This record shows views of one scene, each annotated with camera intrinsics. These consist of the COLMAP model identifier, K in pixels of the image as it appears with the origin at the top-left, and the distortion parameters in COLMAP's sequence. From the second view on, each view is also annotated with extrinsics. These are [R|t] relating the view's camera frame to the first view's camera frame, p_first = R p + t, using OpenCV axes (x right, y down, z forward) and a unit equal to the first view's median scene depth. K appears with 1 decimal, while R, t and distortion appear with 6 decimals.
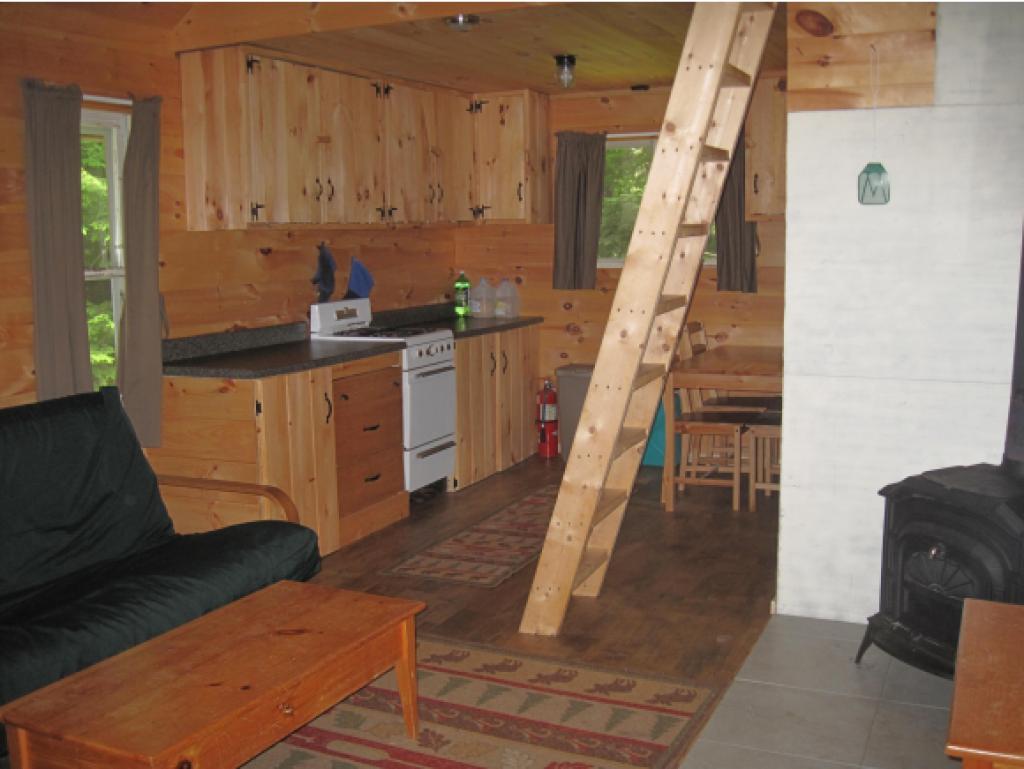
lens RADIAL K [[1090.9, 0, 512.0], [0, 1090.9, 384.5], [0, 0, 1]] dist [-0.130354, 0.042700]
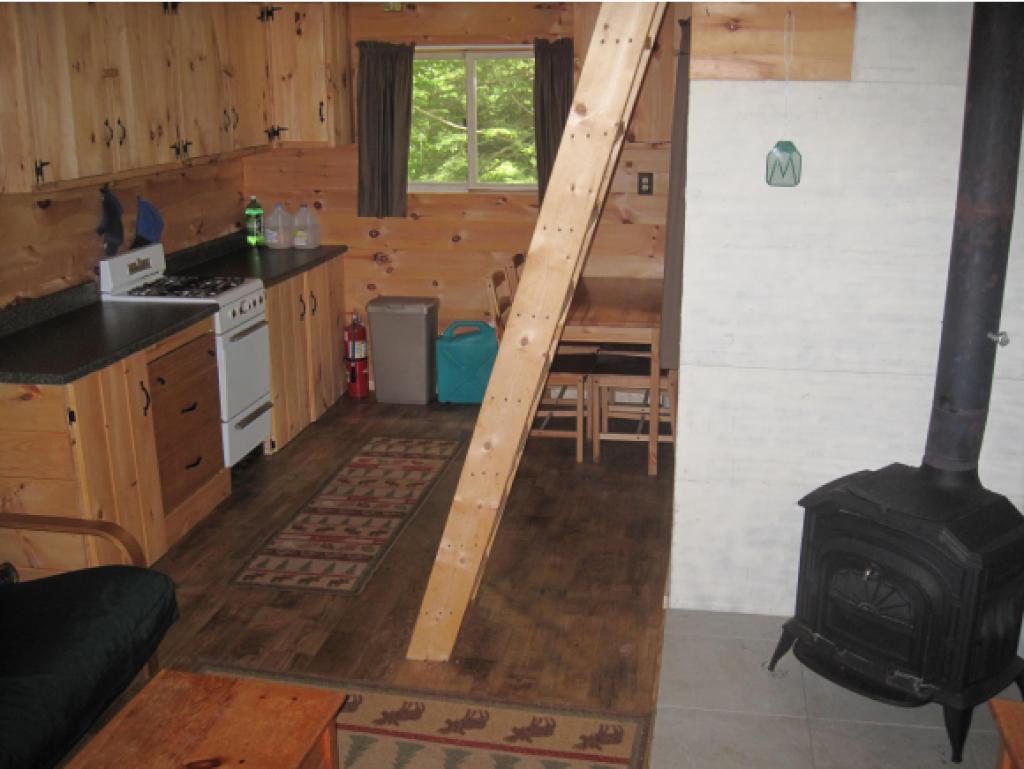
lens RADIAL K [[1090.9, 0, 512.0], [0, 1090.9, 384.5], [0, 0, 1]] dist [-0.130354, 0.042700]
pose [[0.969626, -0.058324, 0.237537, -0.084752], [0.026116, 0.990289, 0.136547, -0.094311], [-0.243194, -0.126196, 0.961733, 0.102580]]
